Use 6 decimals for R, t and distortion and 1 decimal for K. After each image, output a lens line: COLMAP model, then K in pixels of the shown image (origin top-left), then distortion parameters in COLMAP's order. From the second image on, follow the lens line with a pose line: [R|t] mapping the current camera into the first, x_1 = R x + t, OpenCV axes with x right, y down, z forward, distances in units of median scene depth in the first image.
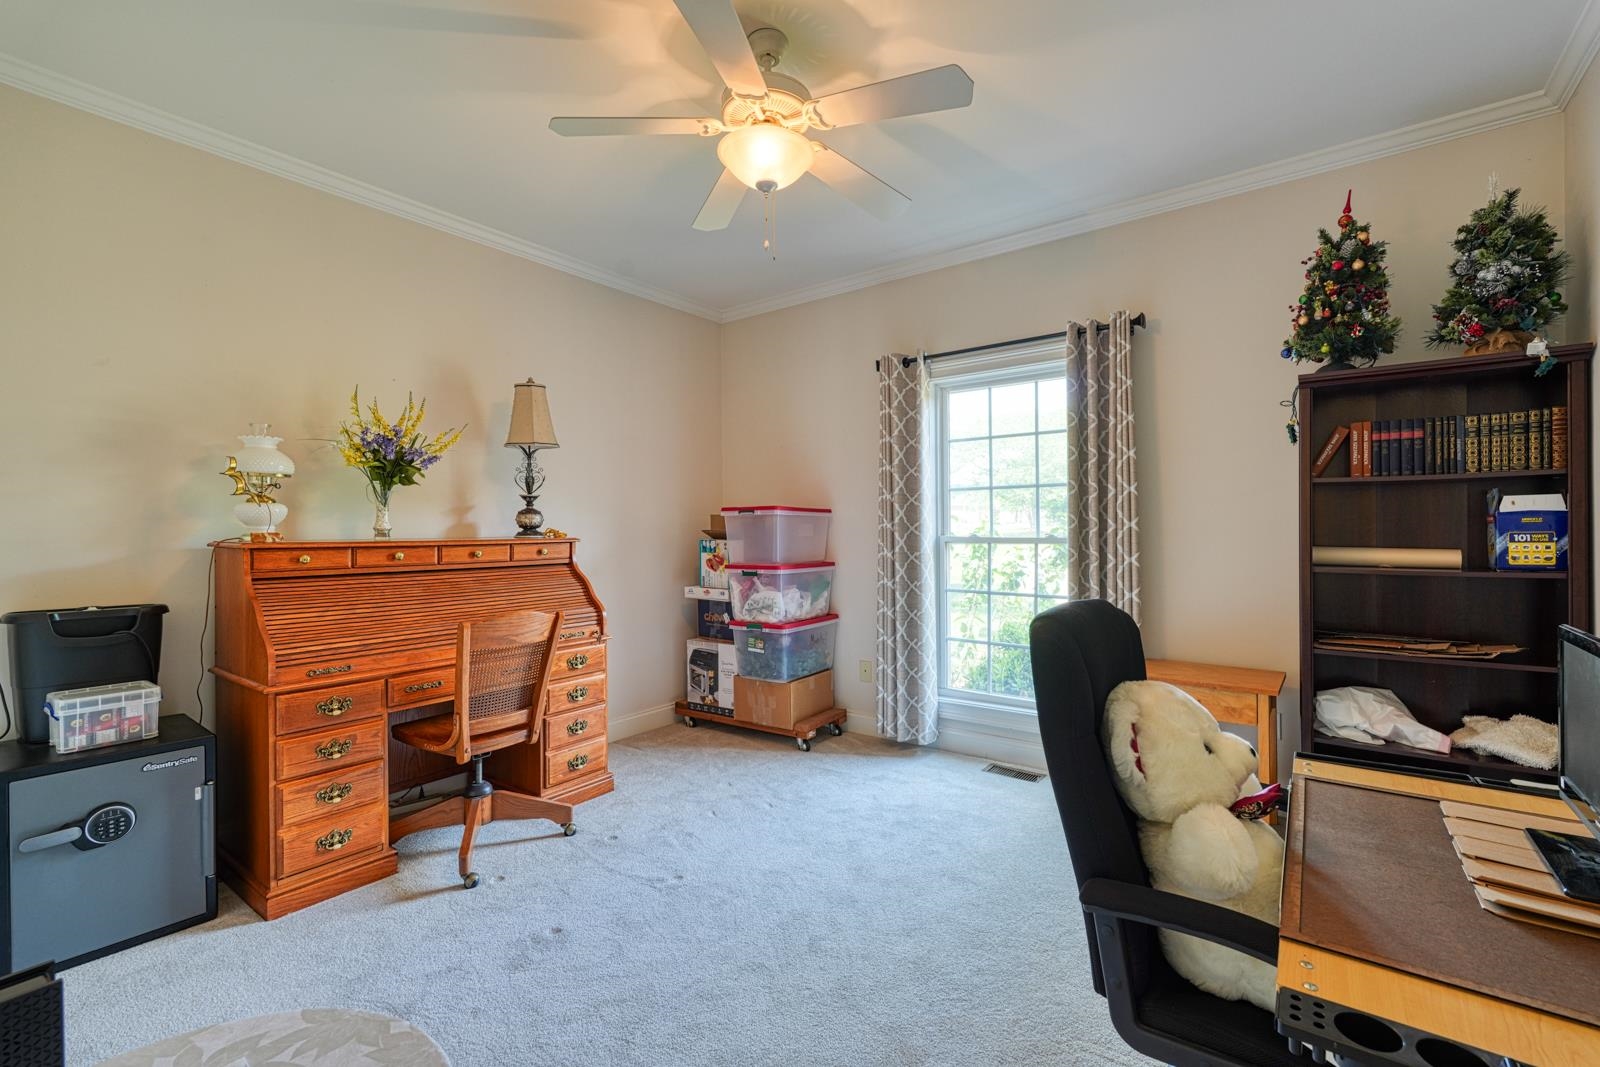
lens RADIAL K [[702.7, 0, 802.1], [0, 702.7, 530.6], [0, 0, 1]] dist [-0.004164, 0.001464]
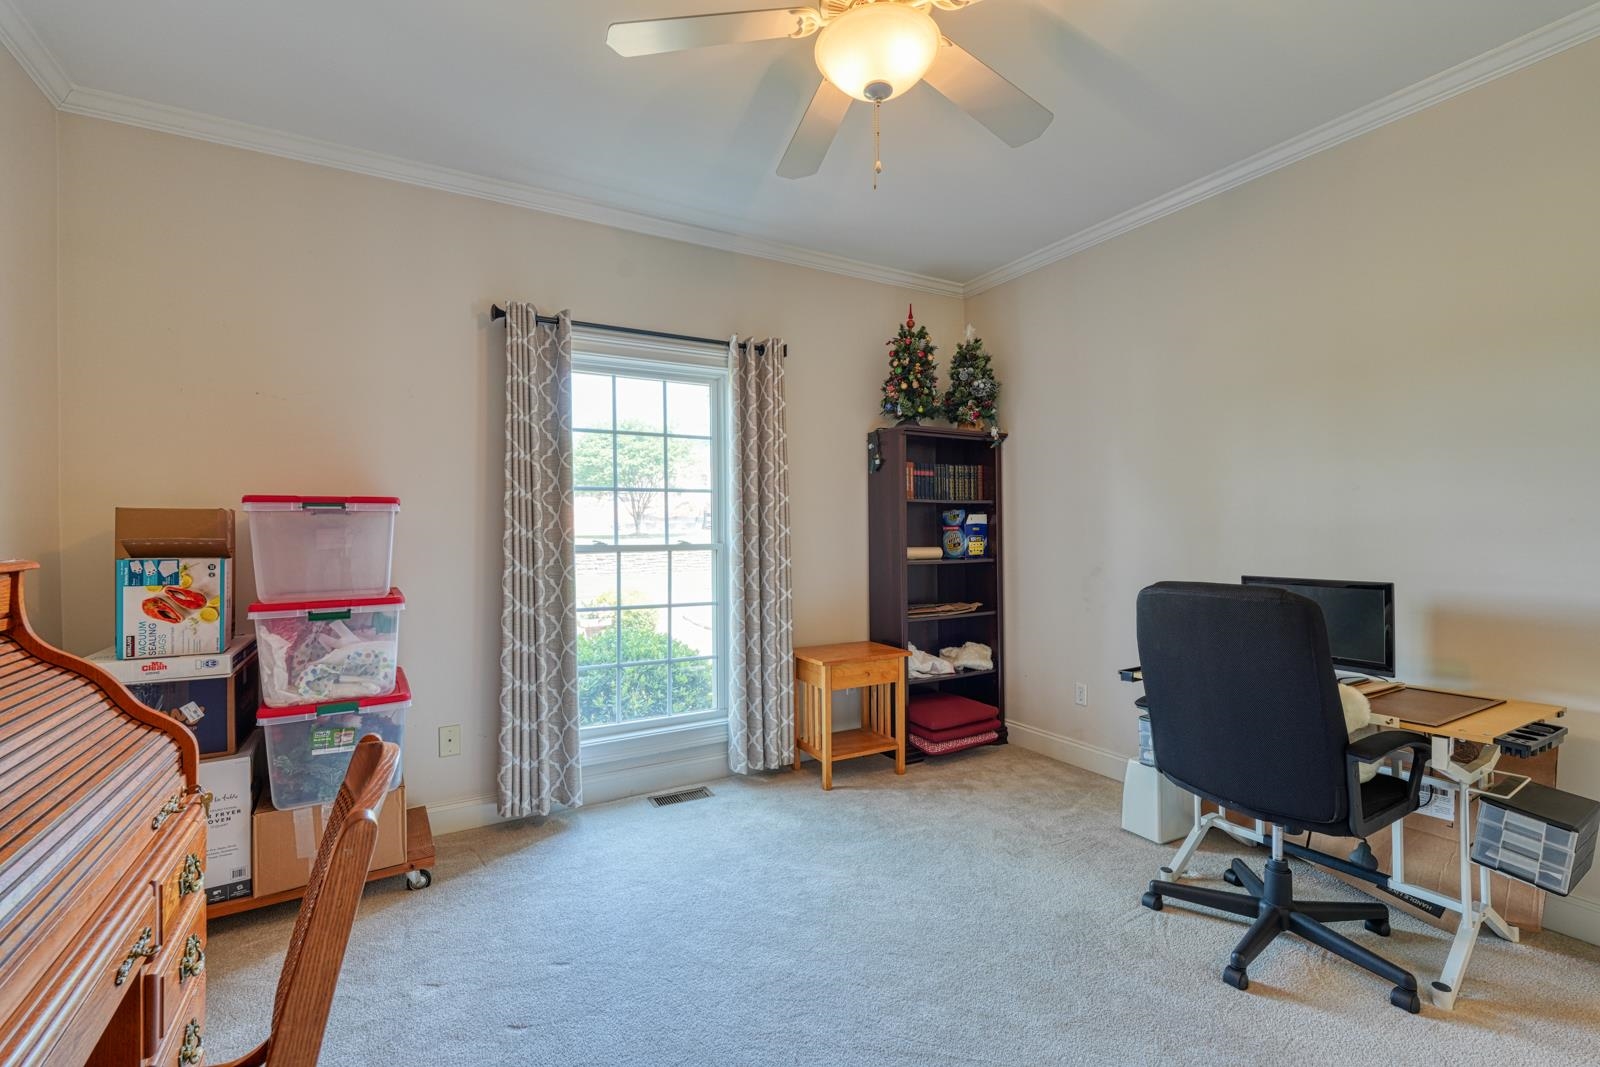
lens RADIAL K [[702.7, 0, 801.5], [0, 702.7, 529.1], [0, 0, 1]] dist [-0.004164, 0.001464]
pose [[0.389176, 0.009047, 0.921119, -0.501181], [0.009747, 0.999855, -0.013938, 0.003978], [-0.921112, 0.014402, 0.389032, 0.487739]]
